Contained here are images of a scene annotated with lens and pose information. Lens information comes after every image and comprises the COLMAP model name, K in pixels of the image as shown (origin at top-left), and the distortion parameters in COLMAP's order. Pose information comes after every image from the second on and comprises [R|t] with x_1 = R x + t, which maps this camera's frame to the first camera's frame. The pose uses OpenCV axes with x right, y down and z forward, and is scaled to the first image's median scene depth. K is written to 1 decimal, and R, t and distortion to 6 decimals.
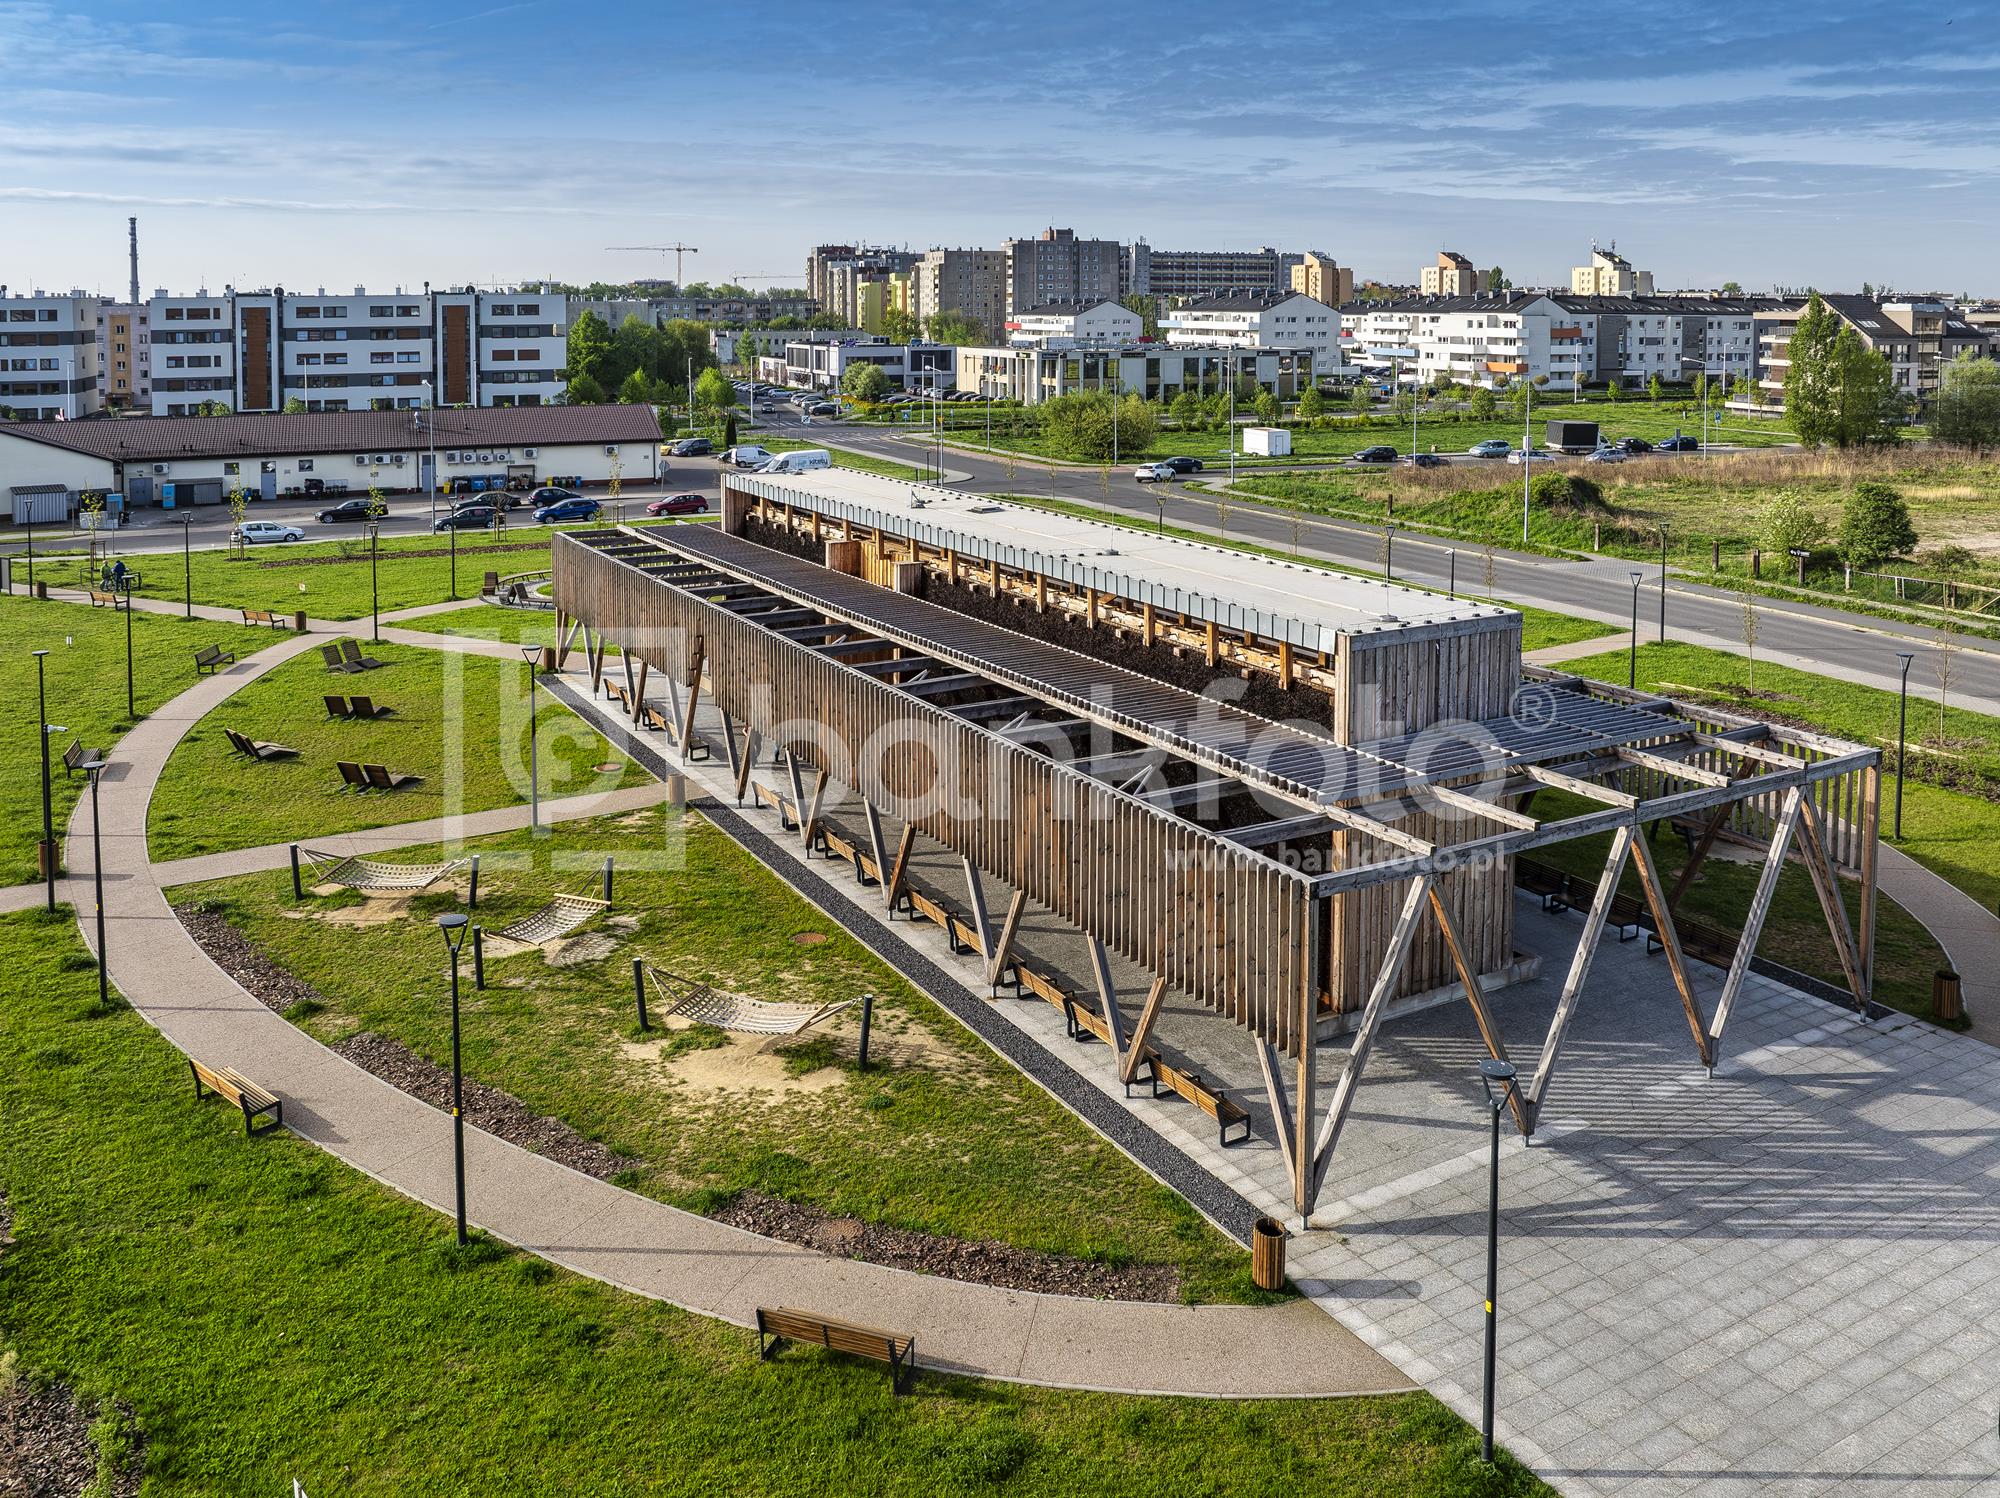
lens RADIAL K [[1670.7, 0, 1001.2], [0, 1670.7, 598.7], [0, 0, 1]] dist [-0.051414, 0.009256]
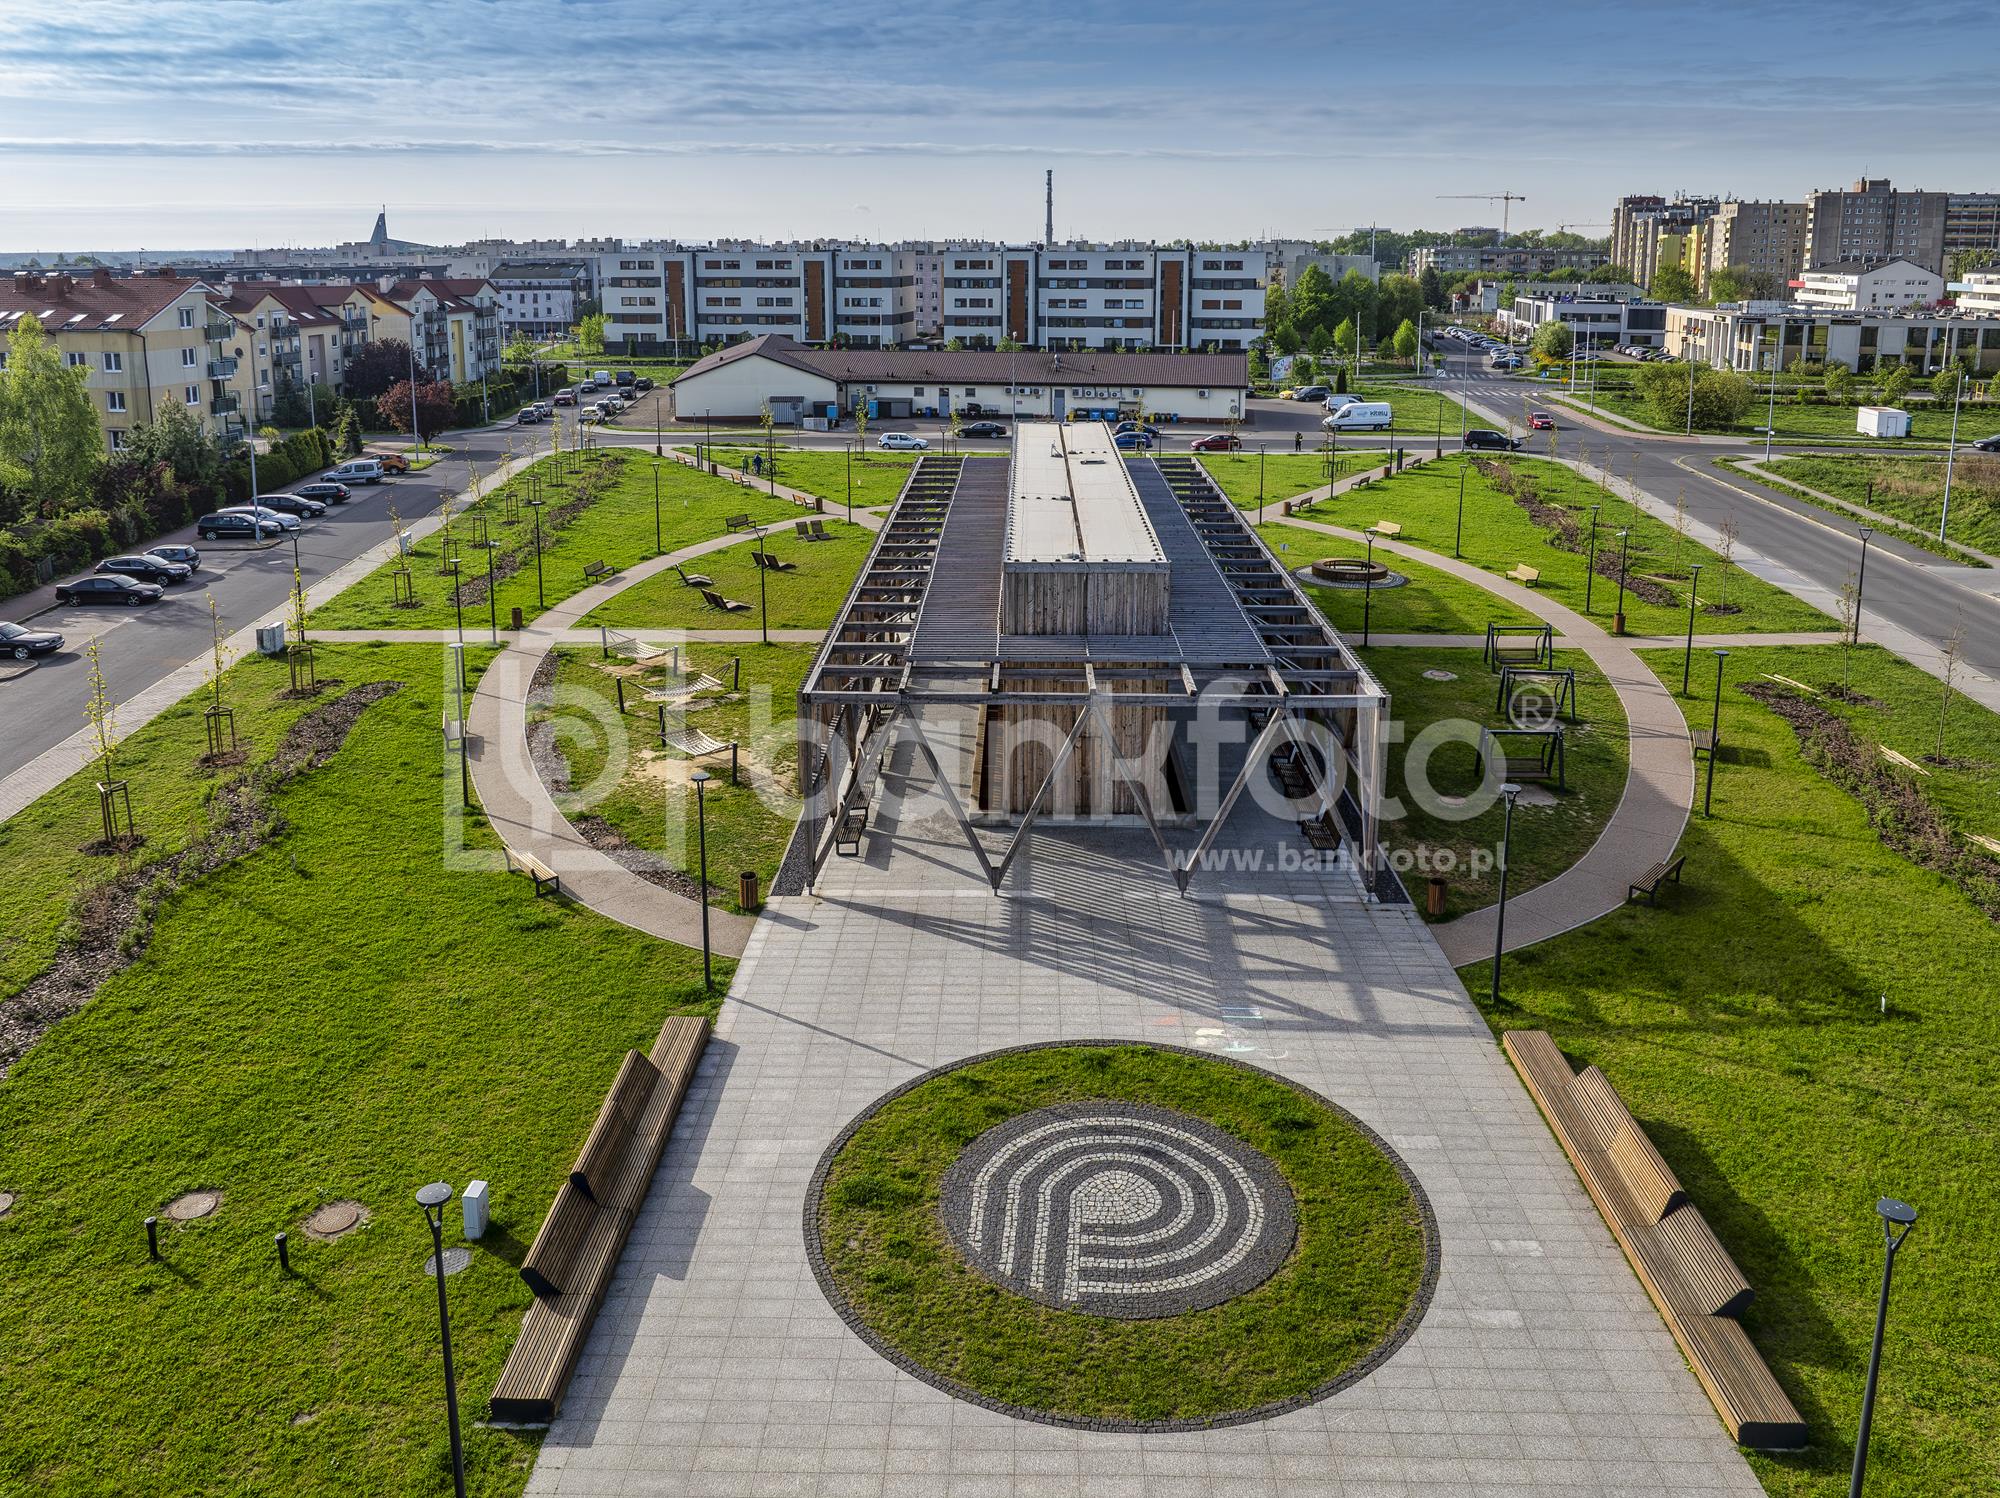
lens RADIAL K [[1670.7, 0, 1001.2], [0, 1670.7, 598.7], [0, 0, 1]] dist [-0.051414, 0.009256]
pose [[0.838902, 0.117155, -0.531524, 0.216900], [-0.095478, 0.993093, 0.068200, -0.008701], [0.535843, -0.006464, 0.844293, -0.056689]]
